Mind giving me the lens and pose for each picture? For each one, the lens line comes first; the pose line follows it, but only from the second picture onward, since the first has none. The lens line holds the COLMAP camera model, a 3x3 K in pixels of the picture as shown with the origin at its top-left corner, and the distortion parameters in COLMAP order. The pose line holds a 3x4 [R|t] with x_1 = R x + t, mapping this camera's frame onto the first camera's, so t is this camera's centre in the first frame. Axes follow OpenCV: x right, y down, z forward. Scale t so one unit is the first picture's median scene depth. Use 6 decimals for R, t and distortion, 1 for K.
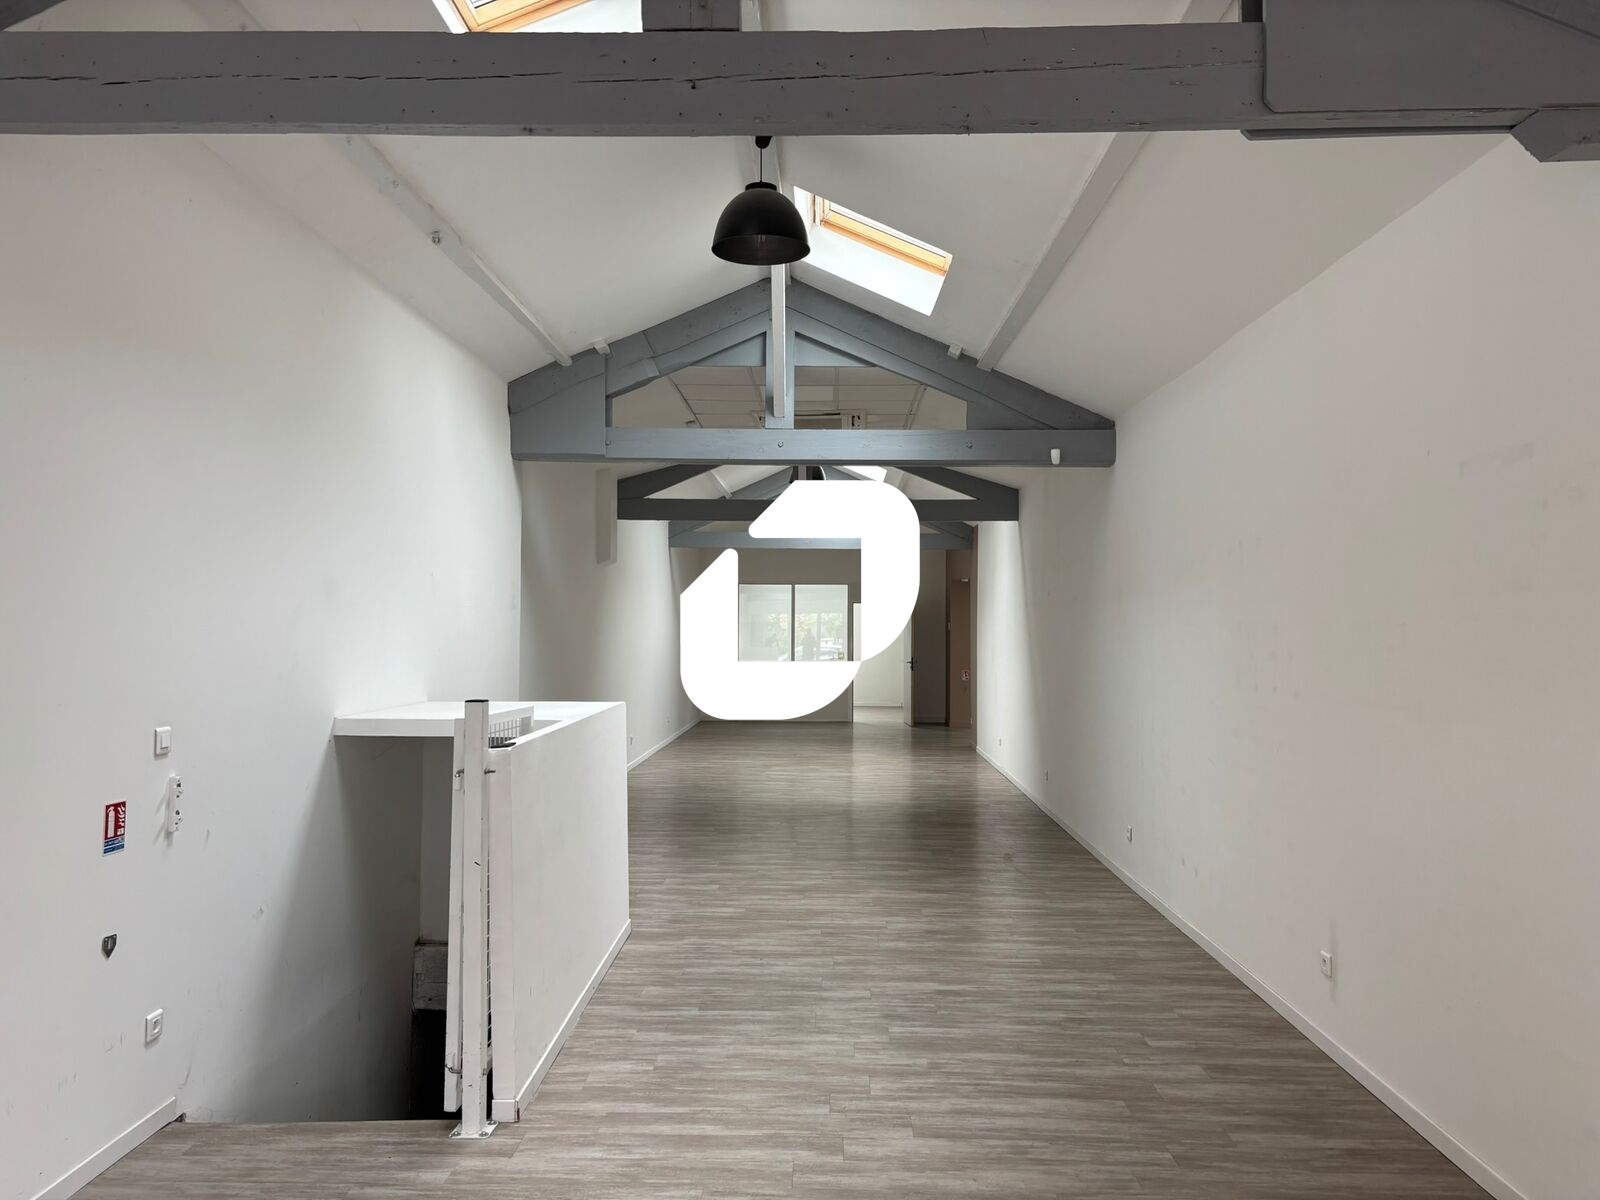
lens RADIAL K [[1220.0, 0, 787.0], [0, 1220.0, 595.8], [0, 0, 1]] dist [0.069380, -0.057116]
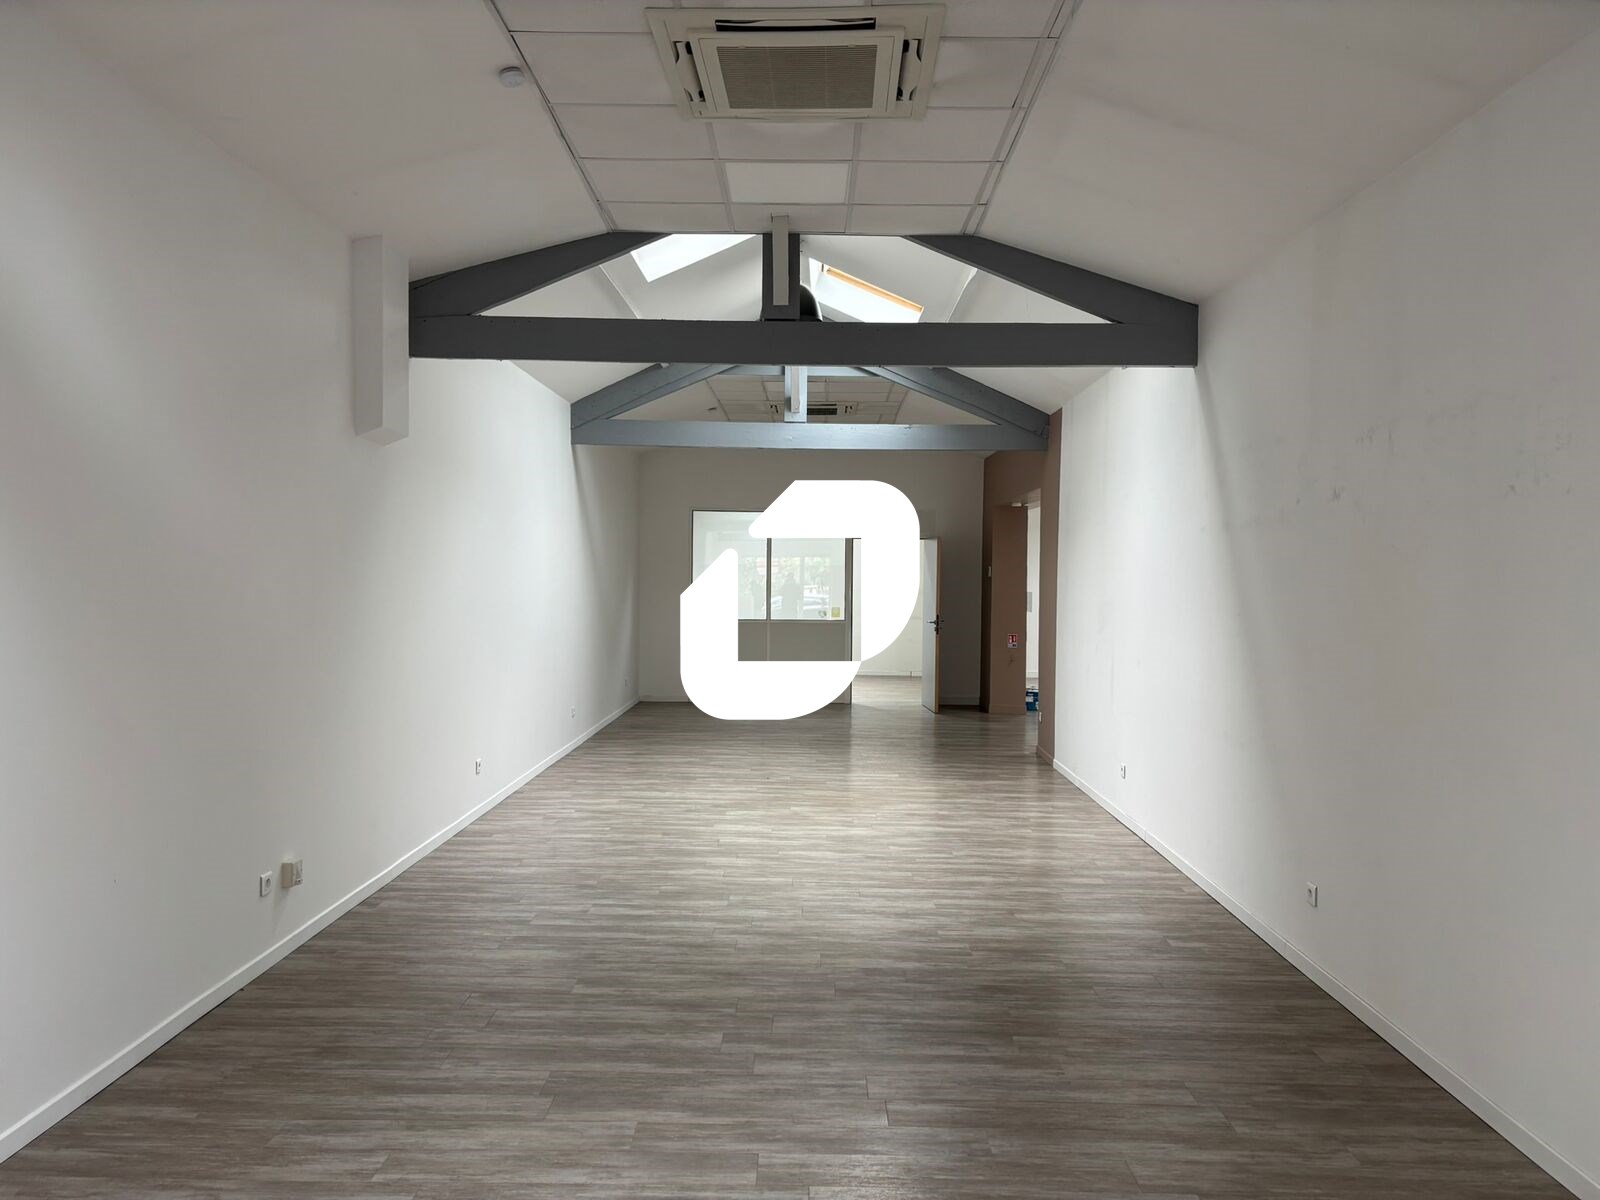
lens RADIAL K [[1220.0, 0, 802.9], [0, 1220.0, 596.2], [0, 0, 1]] dist [0.069380, -0.057116]
pose [[0.999549, 0.007773, 0.028996, 0.005025], [-0.009043, 0.998993, 0.043941, 0.009621], [-0.028625, -0.044183, 0.998613, 0.308971]]
